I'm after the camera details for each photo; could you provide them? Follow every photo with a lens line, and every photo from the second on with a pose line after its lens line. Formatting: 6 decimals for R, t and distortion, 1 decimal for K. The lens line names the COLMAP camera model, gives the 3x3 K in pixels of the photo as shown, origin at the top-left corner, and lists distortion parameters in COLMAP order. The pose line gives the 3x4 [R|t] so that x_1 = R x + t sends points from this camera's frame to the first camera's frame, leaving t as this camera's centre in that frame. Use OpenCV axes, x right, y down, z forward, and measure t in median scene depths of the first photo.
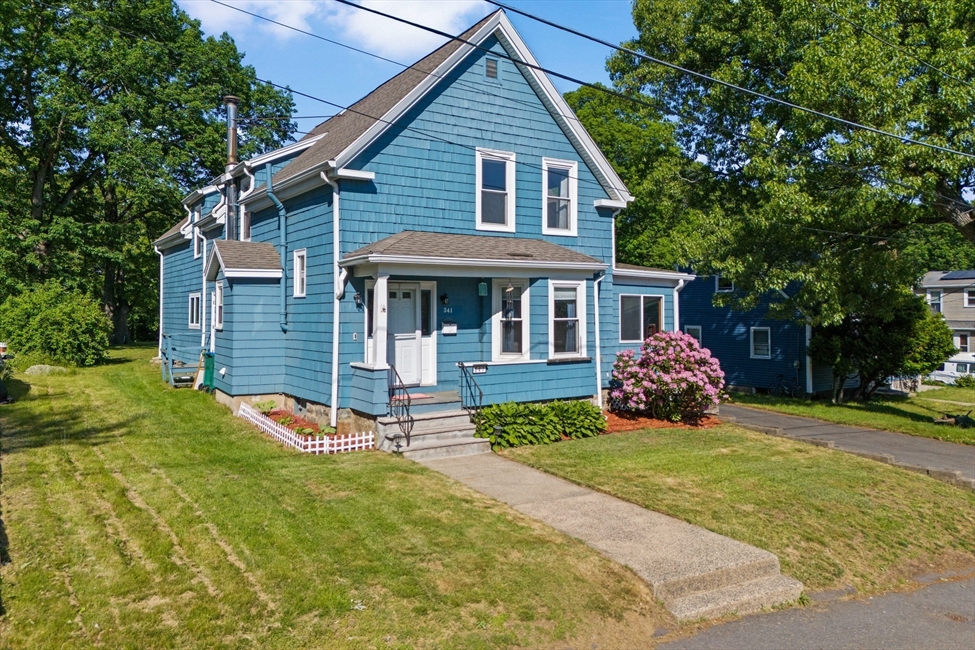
lens RADIAL K [[703.7, 0, 487.5], [0, 703.7, 325.0], [0, 0, 1]] dist [0.079981, -0.113909]
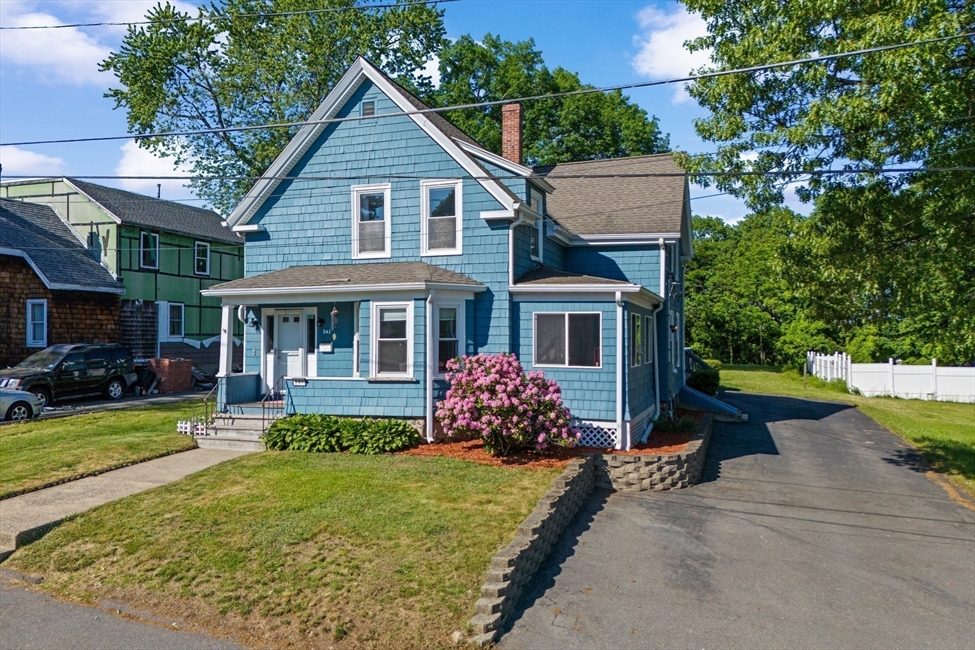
lens RADIAL K [[703.7, 0, 487.5], [0, 703.7, 325.0], [0, 0, 1]] dist [0.079981, -0.113909]
pose [[0.609210, -0.012766, -0.792906, 0.996746], [-0.012751, 0.999583, -0.025891, -0.004588], [0.792907, 0.025883, 0.608793, 0.484750]]
